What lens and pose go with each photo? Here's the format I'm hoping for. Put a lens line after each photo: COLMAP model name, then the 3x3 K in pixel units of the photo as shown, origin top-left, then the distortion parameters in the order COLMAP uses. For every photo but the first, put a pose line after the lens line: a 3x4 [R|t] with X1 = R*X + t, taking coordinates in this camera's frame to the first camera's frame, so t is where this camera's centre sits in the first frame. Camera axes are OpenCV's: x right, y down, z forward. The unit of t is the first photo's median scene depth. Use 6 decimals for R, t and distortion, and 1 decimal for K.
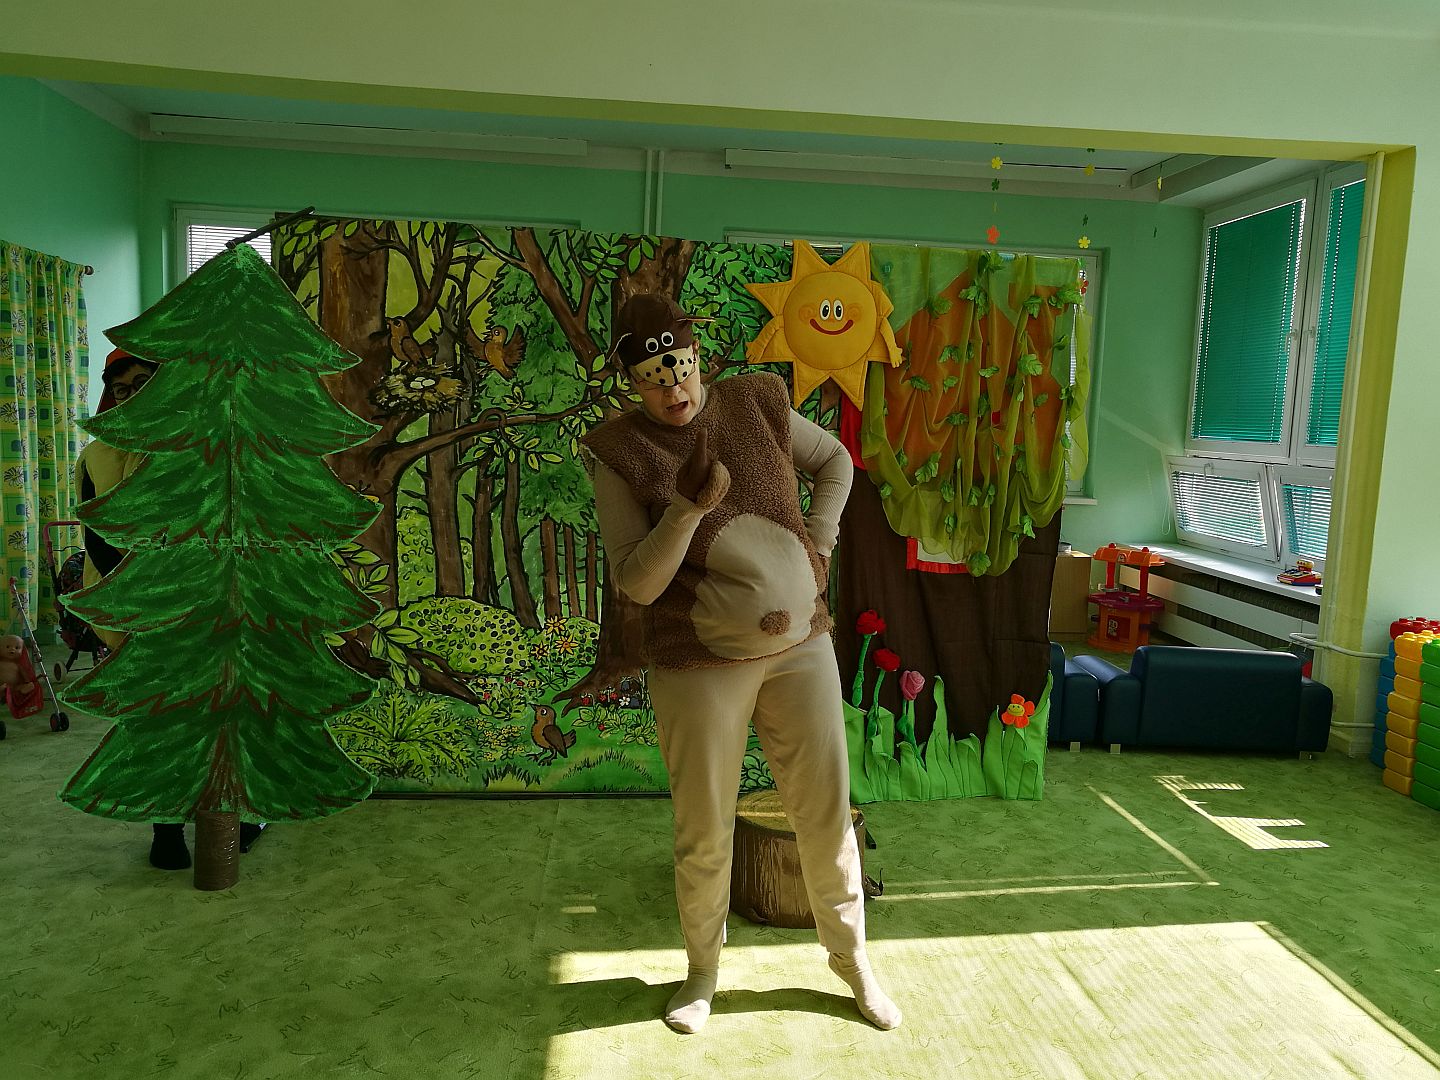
lens RADIAL K [[1125.4, 0, 697.8], [0, 1125.4, 534.8], [0, 0, 1]] dist [-0.005822, 0.003229]
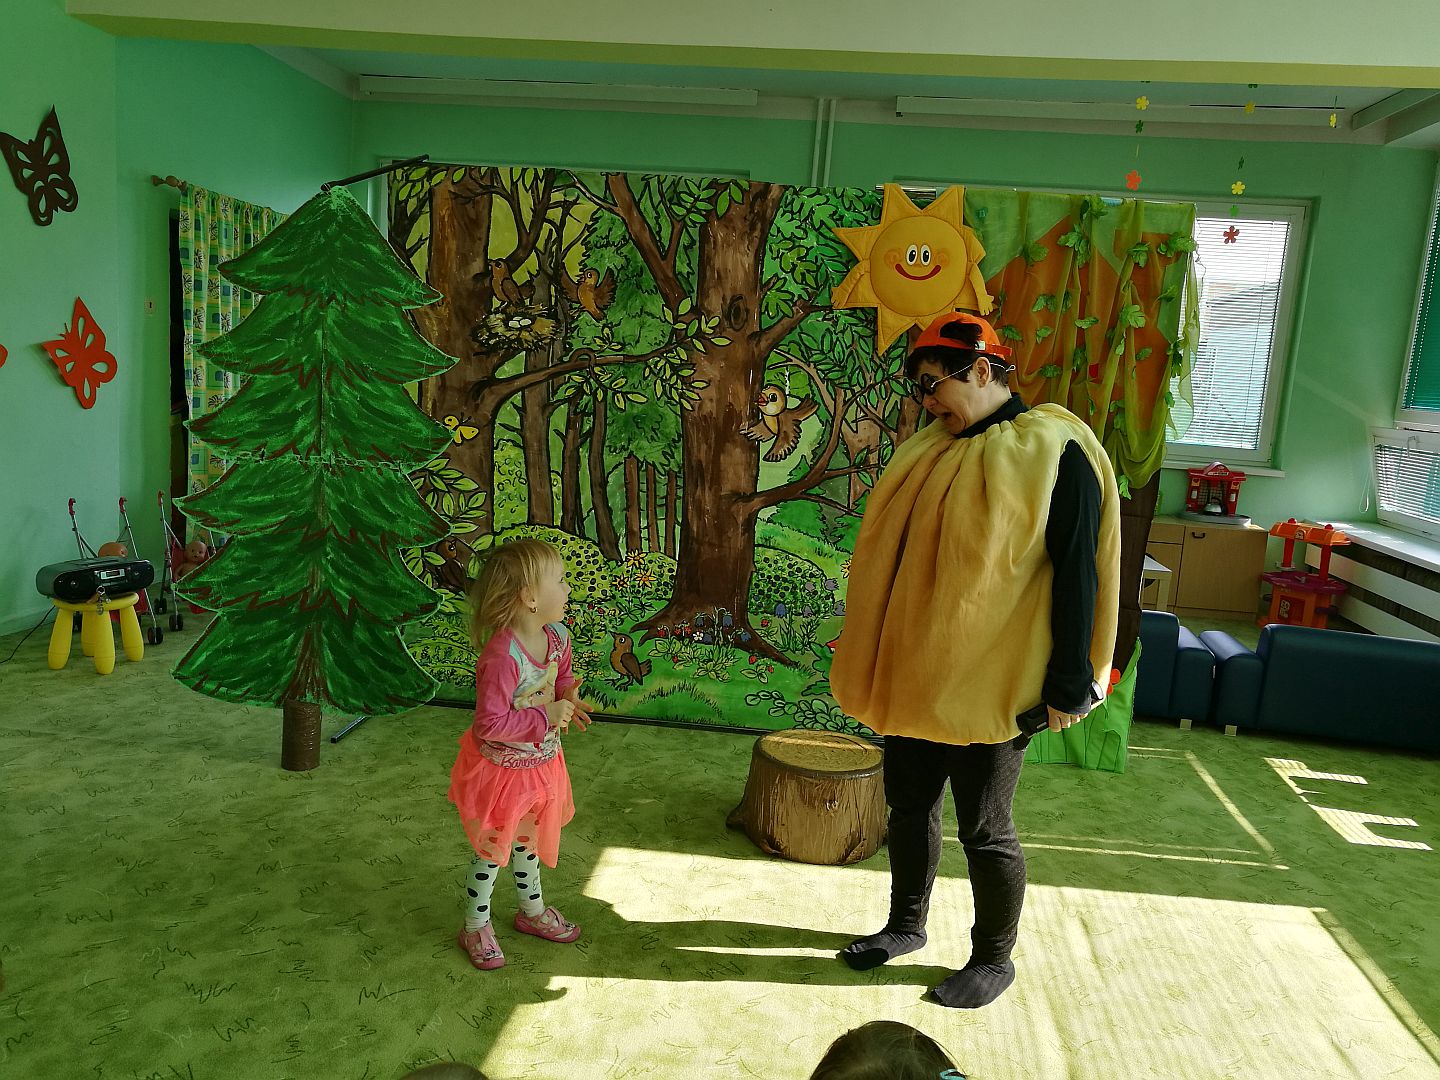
lens RADIAL K [[1114.9, 0, 717.3], [0, 1114.9, 542.5], [0, 0, 1]] dist [0.004056, -0.000684]
pose [[0.977436, 0.059024, -0.202820, 0.159768], [-0.050804, 0.997671, 0.045504, 0.014708], [0.205033, -0.034174, 0.978158, 0.002578]]
